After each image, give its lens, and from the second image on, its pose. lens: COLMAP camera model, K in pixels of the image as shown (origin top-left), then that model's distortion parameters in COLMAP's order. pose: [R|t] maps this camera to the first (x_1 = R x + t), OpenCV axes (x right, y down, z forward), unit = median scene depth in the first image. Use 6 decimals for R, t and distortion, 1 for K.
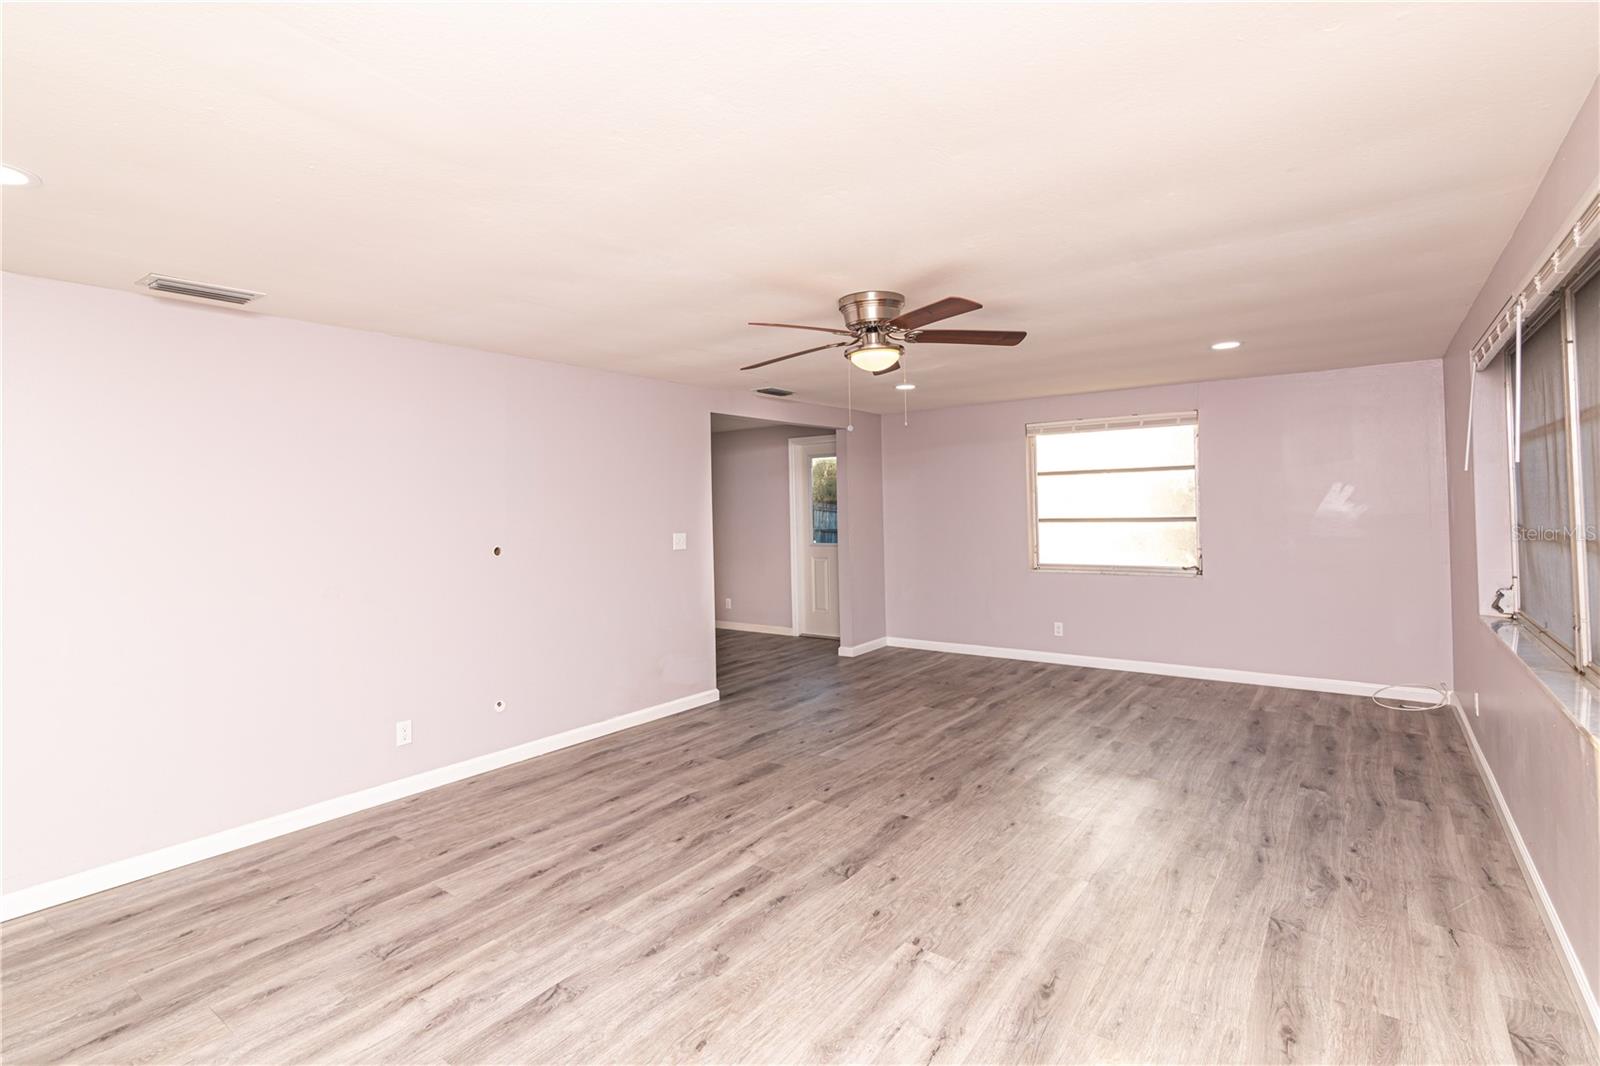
lens RADIAL K [[767.3, 0, 803.3], [0, 767.3, 503.4], [0, 0, 1]] dist [0.003282, 0.001071]
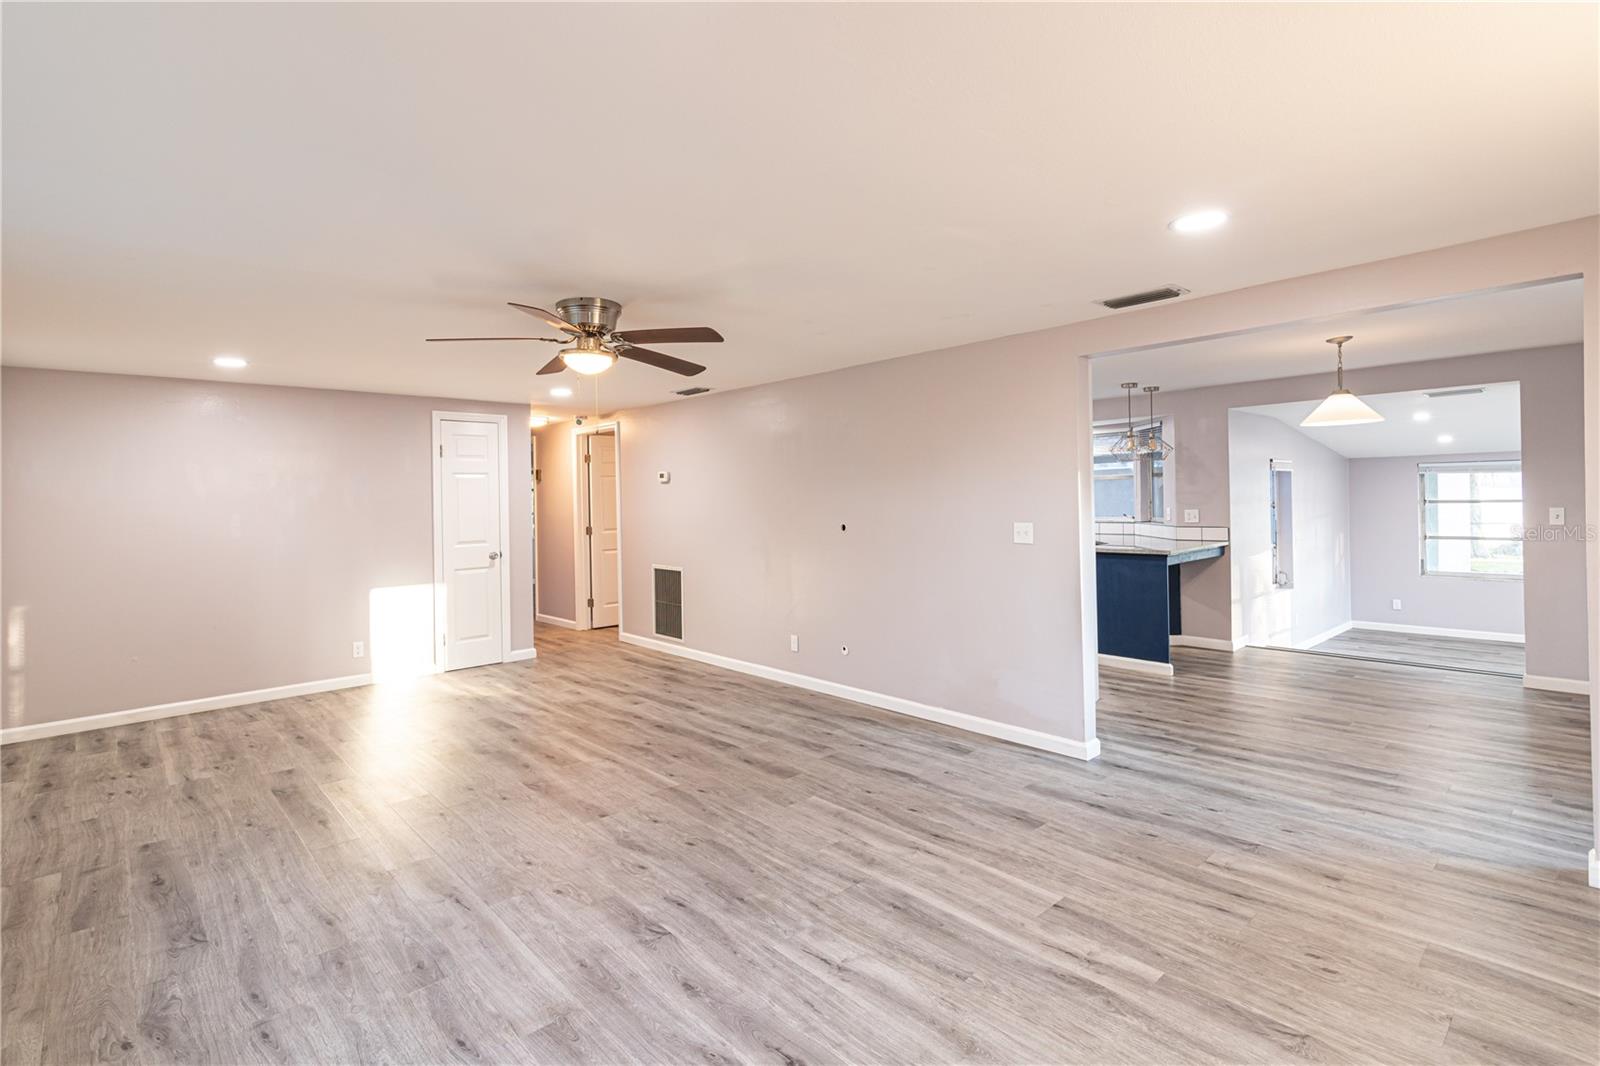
lens RADIAL K [[755.7, 0, 800.0], [0, 755.7, 533.0], [0, 0, 1]] dist [-0.002024, 0.000594]
pose [[-0.189045, 0.070131, -0.979461, 1.023153], [0.028185, 0.997423, 0.065977, -0.018220], [0.981564, -0.015134, -0.190534, 1.443945]]
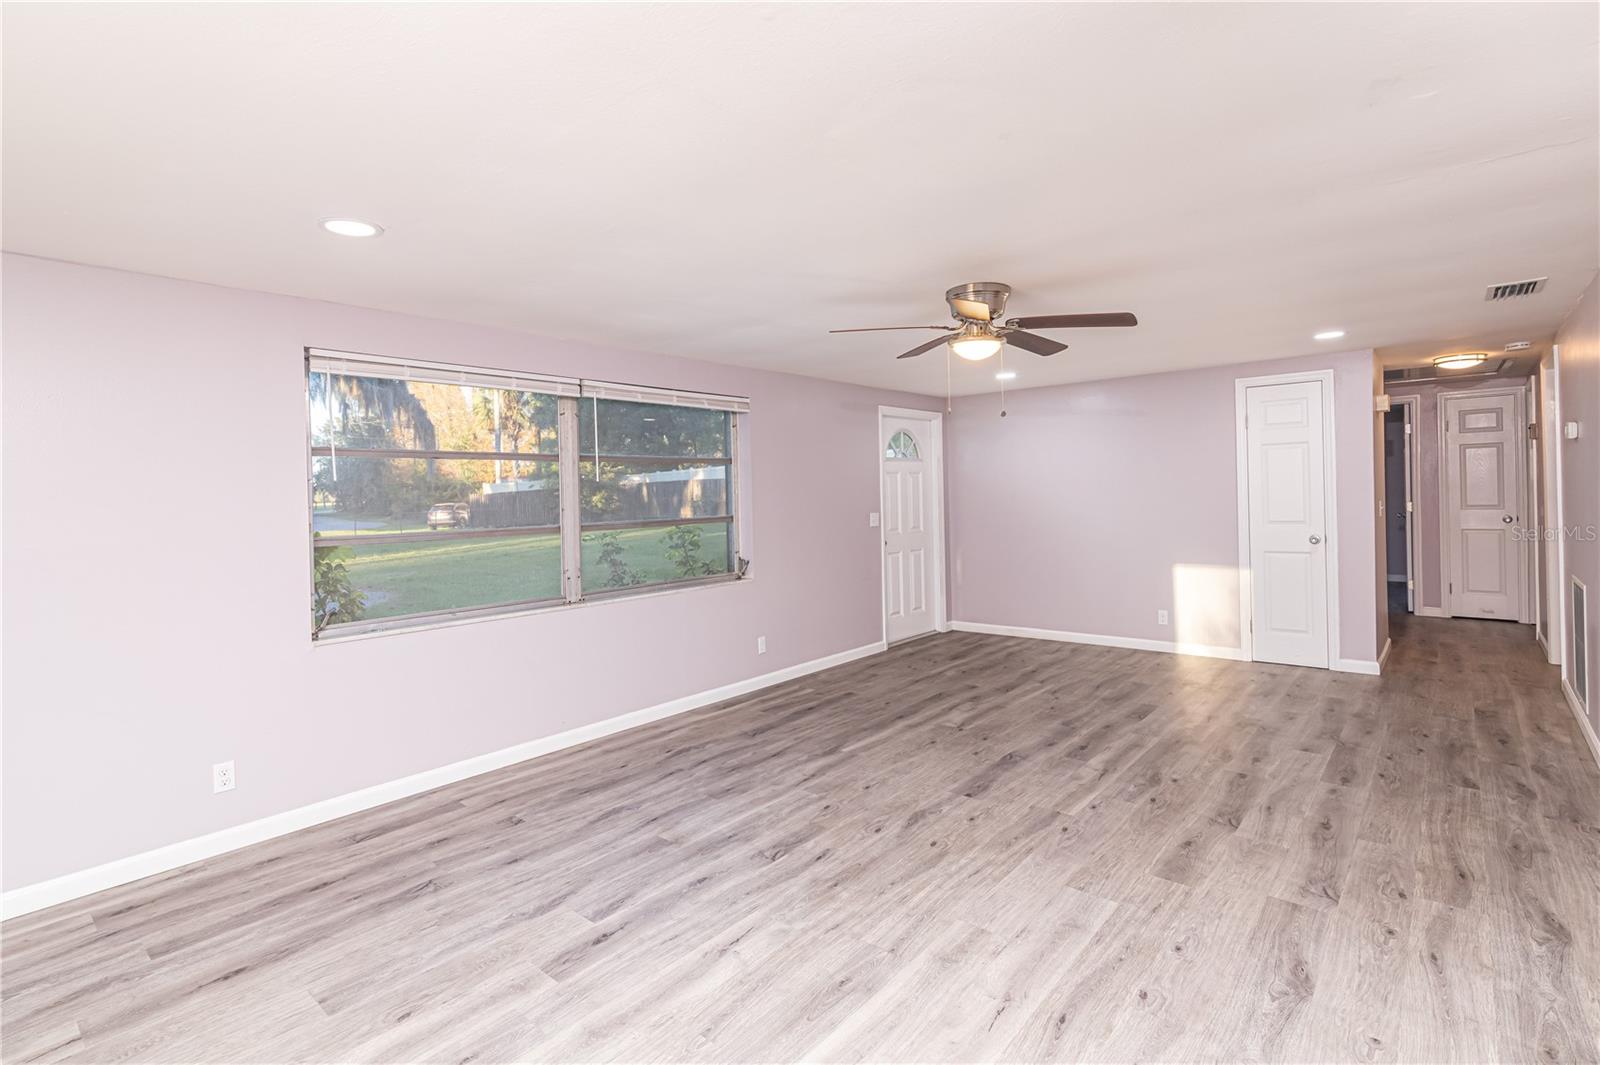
lens RADIAL K [[767.3, 0, 803.3], [0, 767.3, 502.9], [0, 0, 1]] dist [0.003282, 0.001071]
pose [[-0.996078, 0.047116, 0.074895, 0.254914], [0.047518, 0.998864, 0.003586, 0.008646], [-0.074641, 0.007131, -0.997185, 2.021536]]
